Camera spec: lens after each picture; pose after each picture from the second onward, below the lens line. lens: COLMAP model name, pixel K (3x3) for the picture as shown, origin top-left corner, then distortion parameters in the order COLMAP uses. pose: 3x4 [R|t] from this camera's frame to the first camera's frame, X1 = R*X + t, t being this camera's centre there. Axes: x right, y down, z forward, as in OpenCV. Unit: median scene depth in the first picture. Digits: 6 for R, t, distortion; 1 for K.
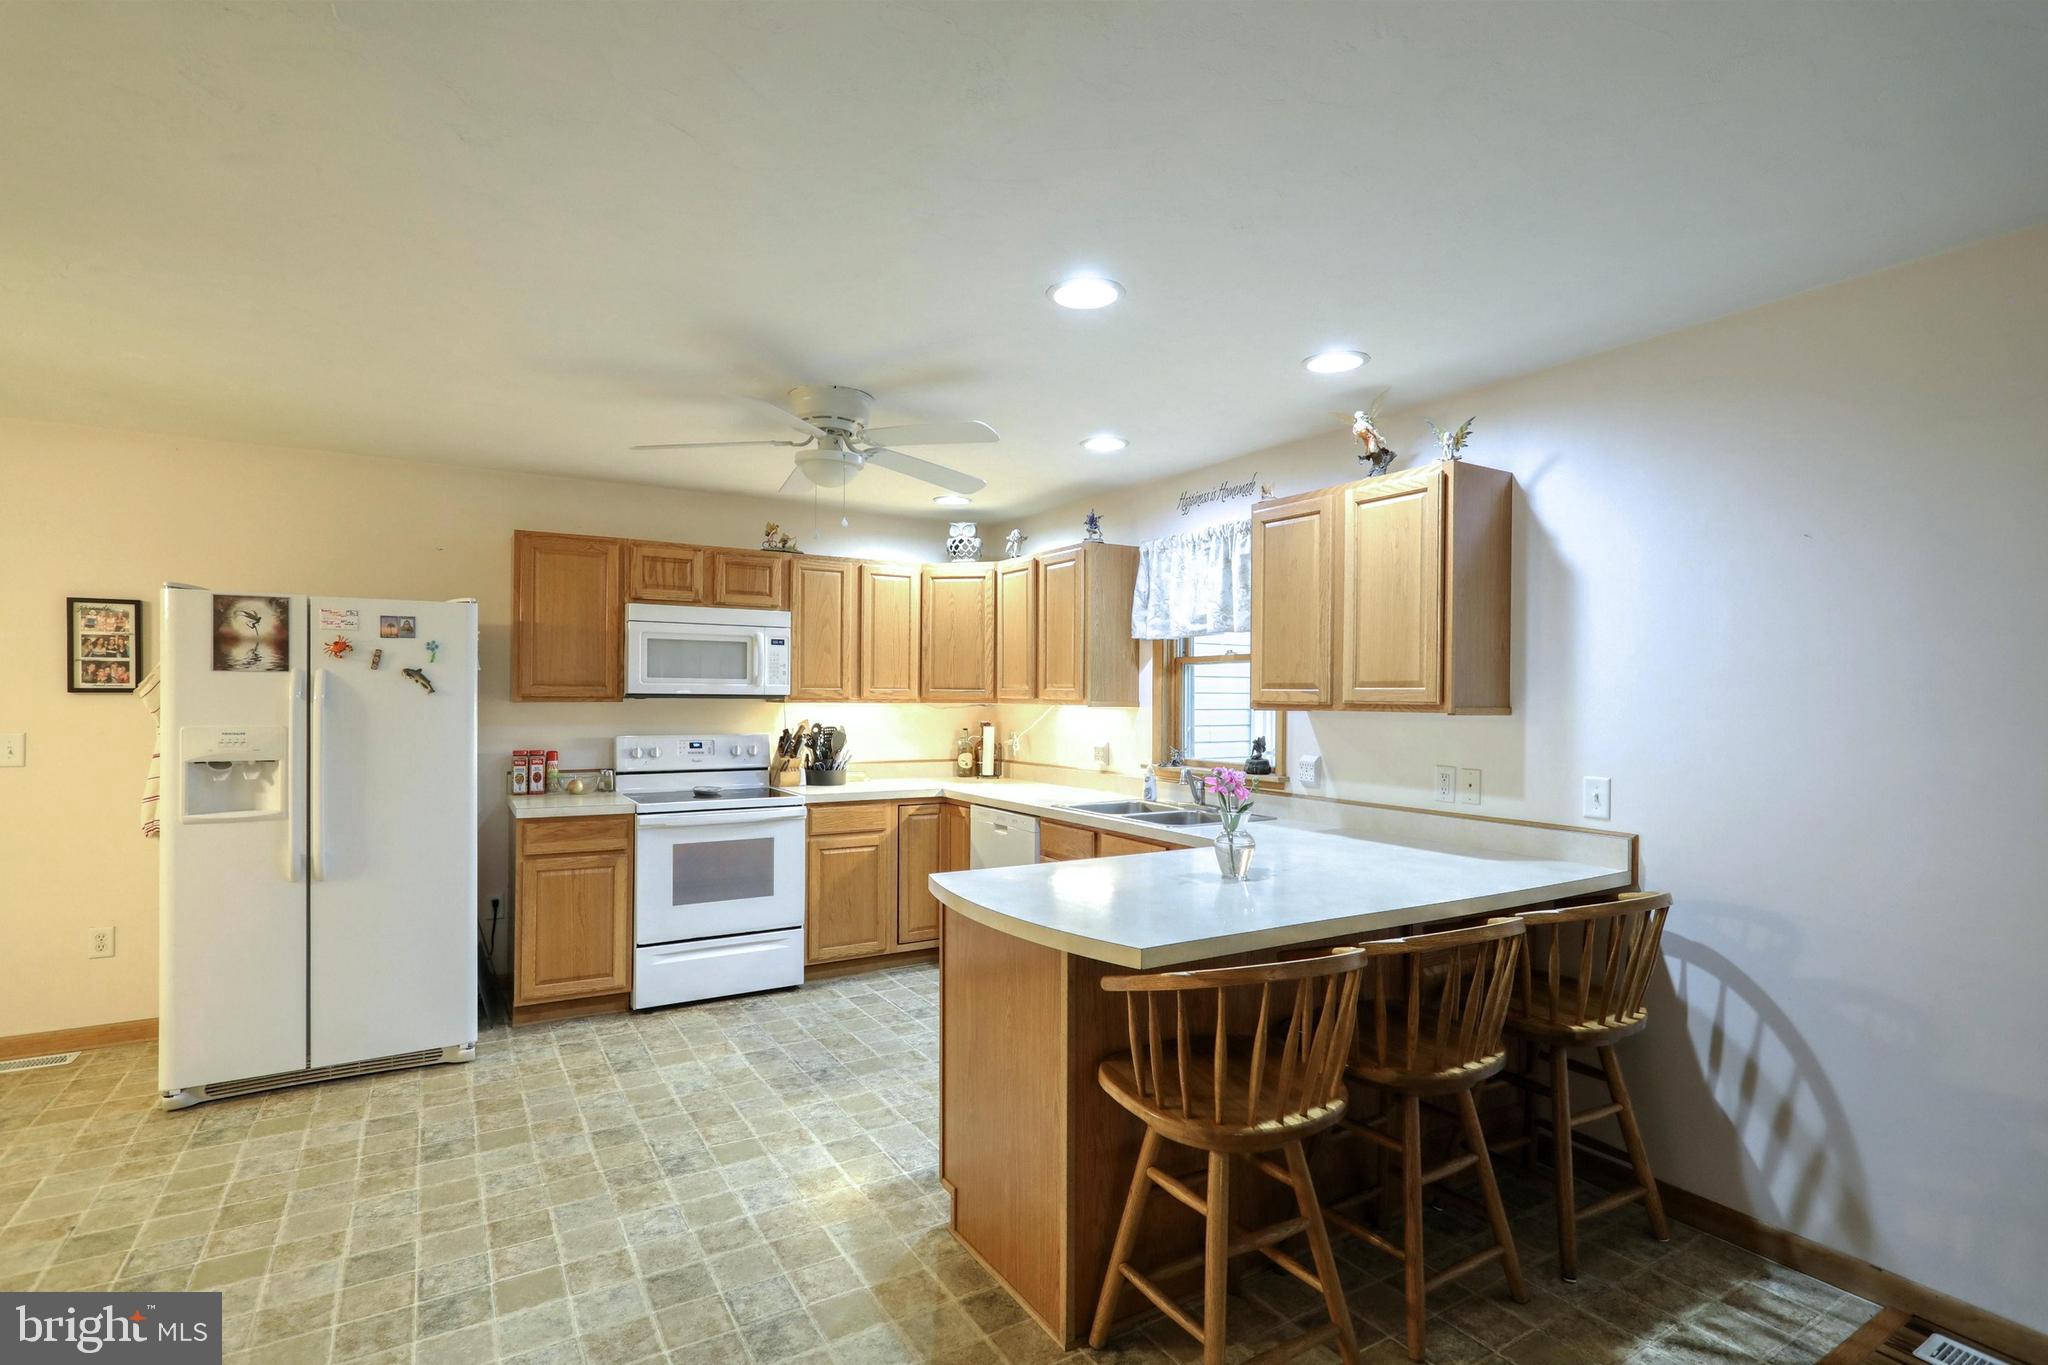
lens RADIAL K [[997.2, 0, 1028.4], [0, 997.2, 615.2], [0, 0, 1]] dist [0.009823, 0.000138]
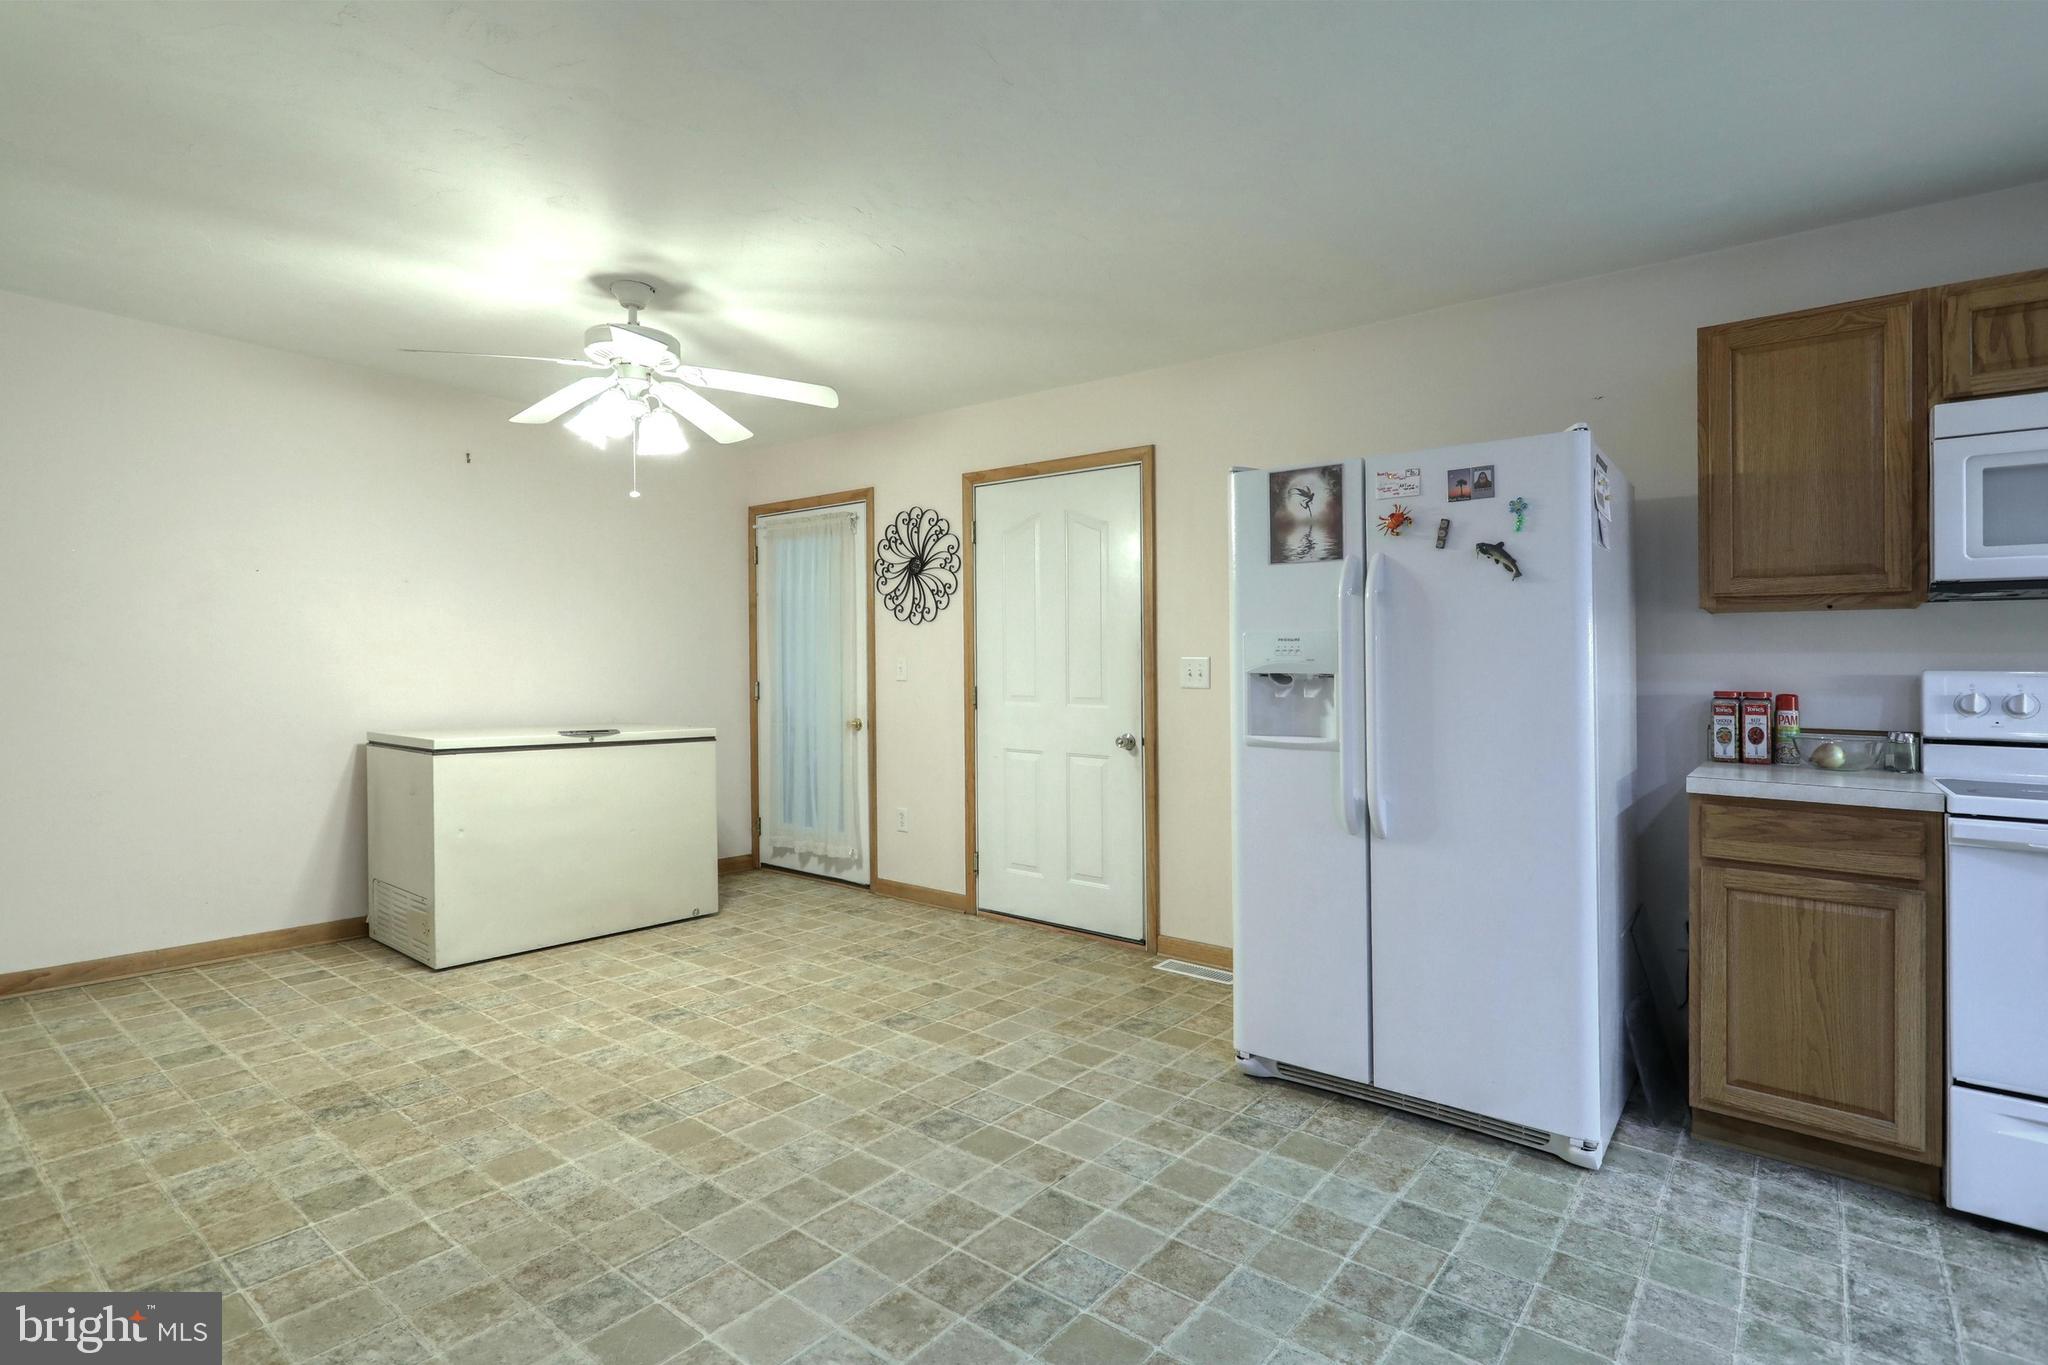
lens RADIAL K [[997.2, 0, 1037.0], [0, 997.2, 688.9], [0, 0, 1]] dist [0.009823, 0.000138]
pose [[0.359954, 0.007543, -0.932940, -0.098966], [0.062012, 0.997563, 0.031992, 0.100241], [0.930907, -0.069369, 0.358609, 0.438693]]
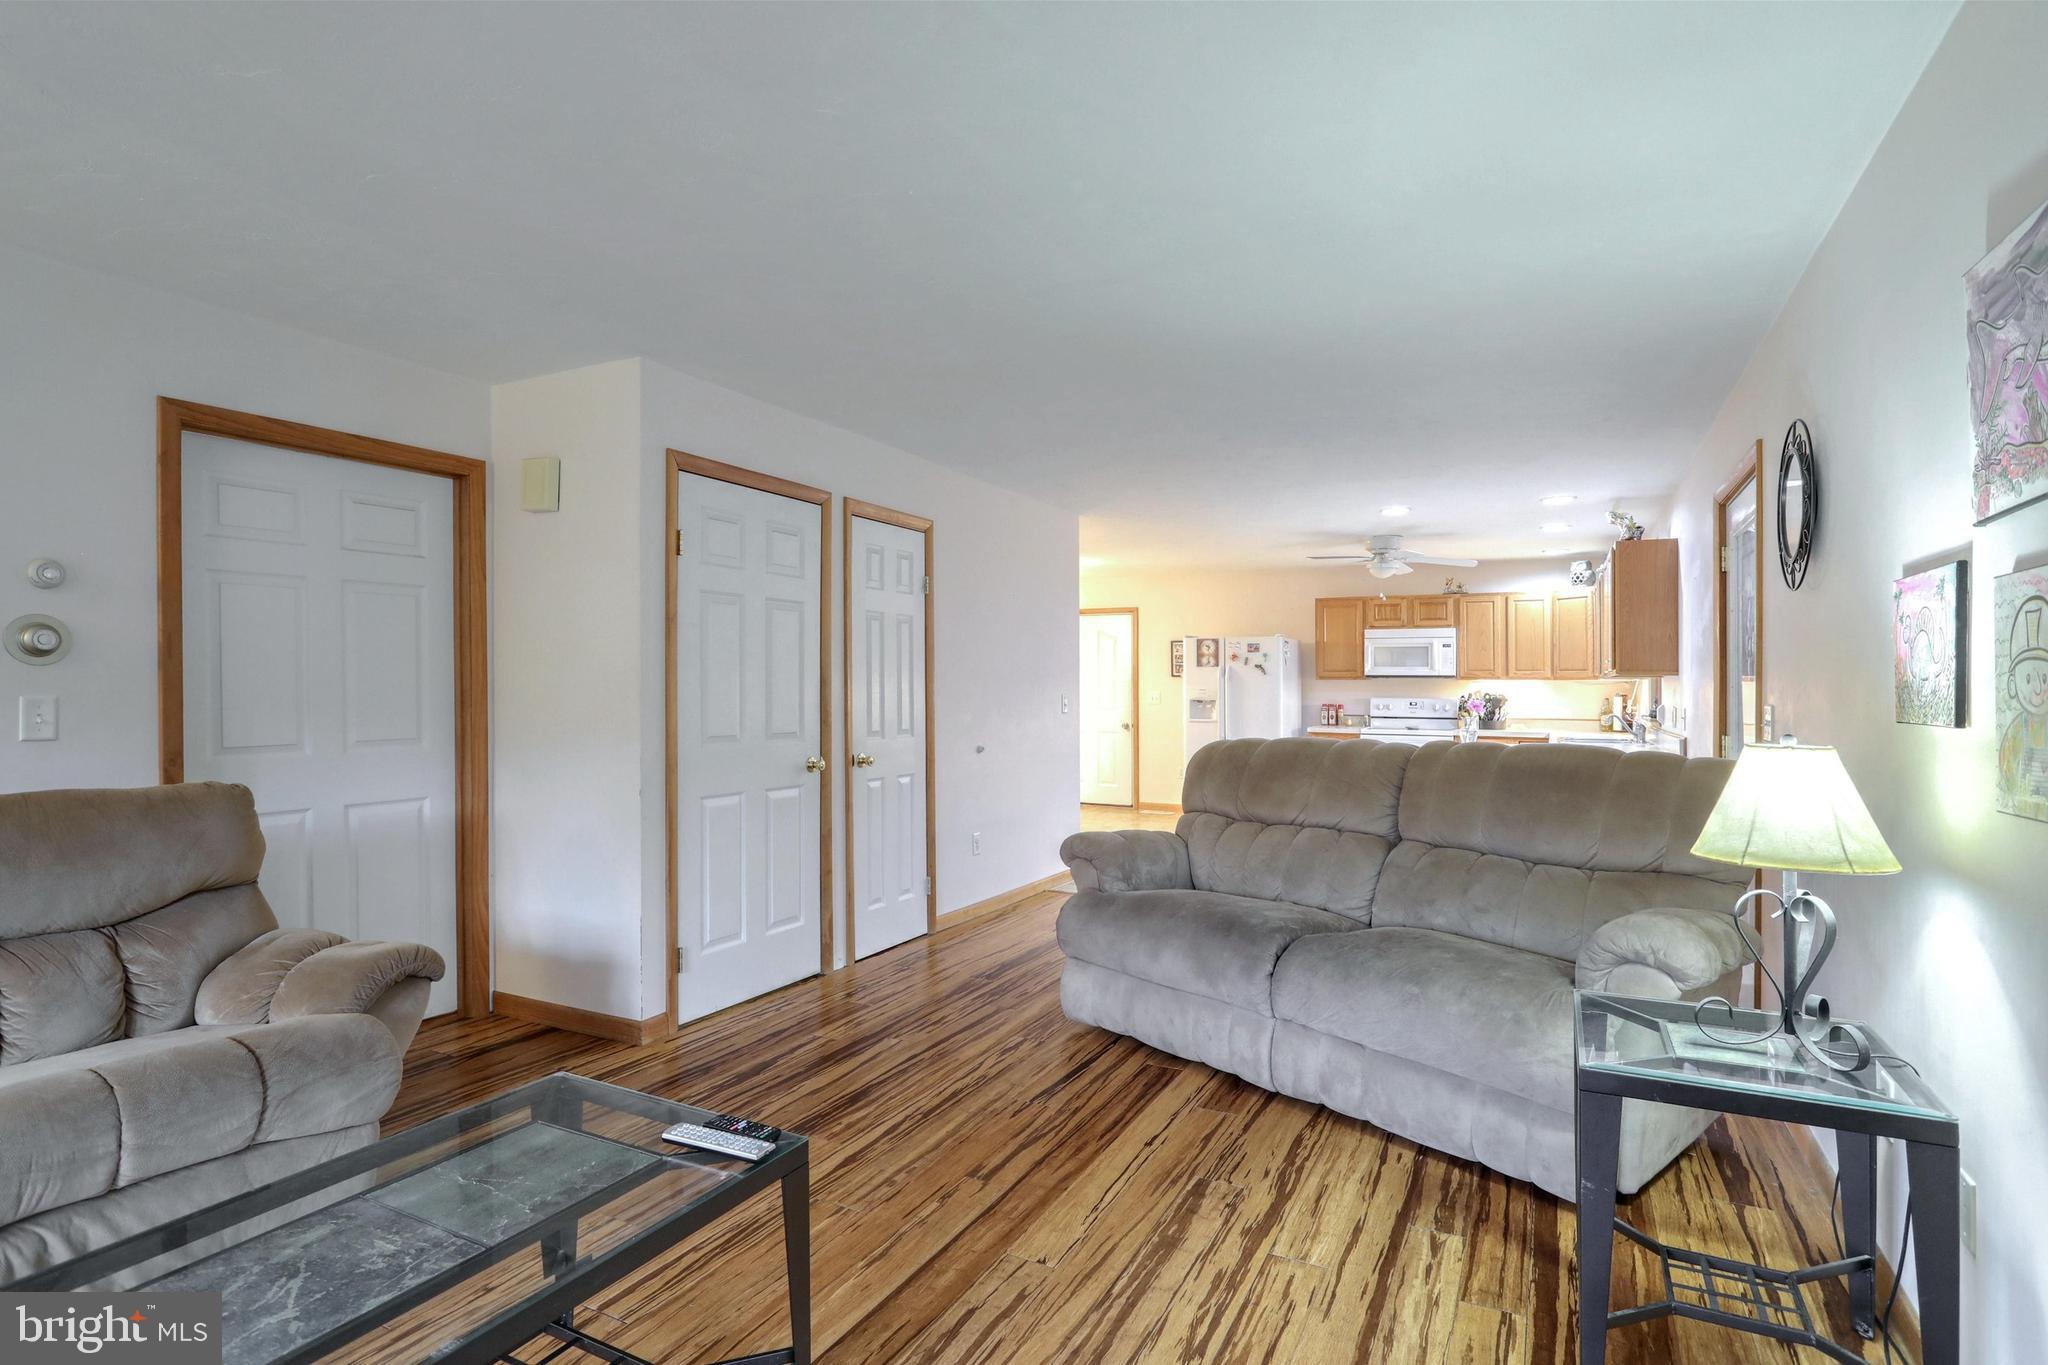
lens RADIAL K [[1090.3, 0, 1015.6], [0, 1090.3, 630.2], [0, 0, 1]] dist [0.020145, 0.000882]
pose [[0.522697, -0.049332, -0.851090, 1.232819], [0.064878, 0.997731, -0.017988, -0.019407], [0.850047, -0.045815, 0.524711, -0.822007]]
